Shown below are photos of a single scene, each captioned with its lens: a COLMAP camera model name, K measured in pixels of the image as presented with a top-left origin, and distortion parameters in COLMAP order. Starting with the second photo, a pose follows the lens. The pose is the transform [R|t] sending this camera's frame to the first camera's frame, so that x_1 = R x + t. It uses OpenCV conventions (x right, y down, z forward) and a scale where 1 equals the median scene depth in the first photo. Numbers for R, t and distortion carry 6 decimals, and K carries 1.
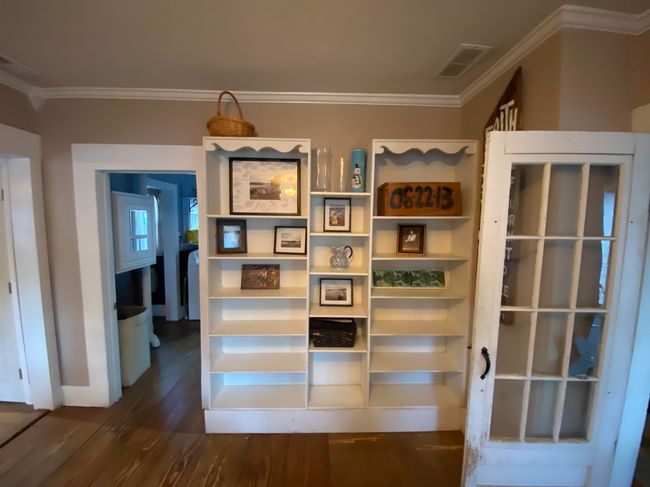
lens RADIAL K [[264.3, 0, 323.3], [0, 264.3, 245.8], [0, 0, 1]] dist [0.024731, -0.019201]
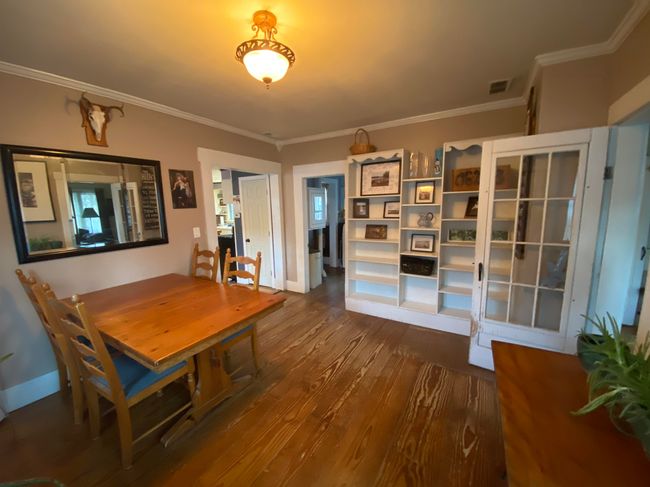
lens RADIAL K [[264.3, 0, 323.3], [0, 264.3, 245.8], [0, 0, 1]] dist [0.024731, -0.019201]
pose [[0.843186, 0.052024, -0.535098, 0.408423], [-0.019153, 0.997582, 0.066807, 0.102195], [0.537280, -0.046082, 0.842144, -0.657606]]
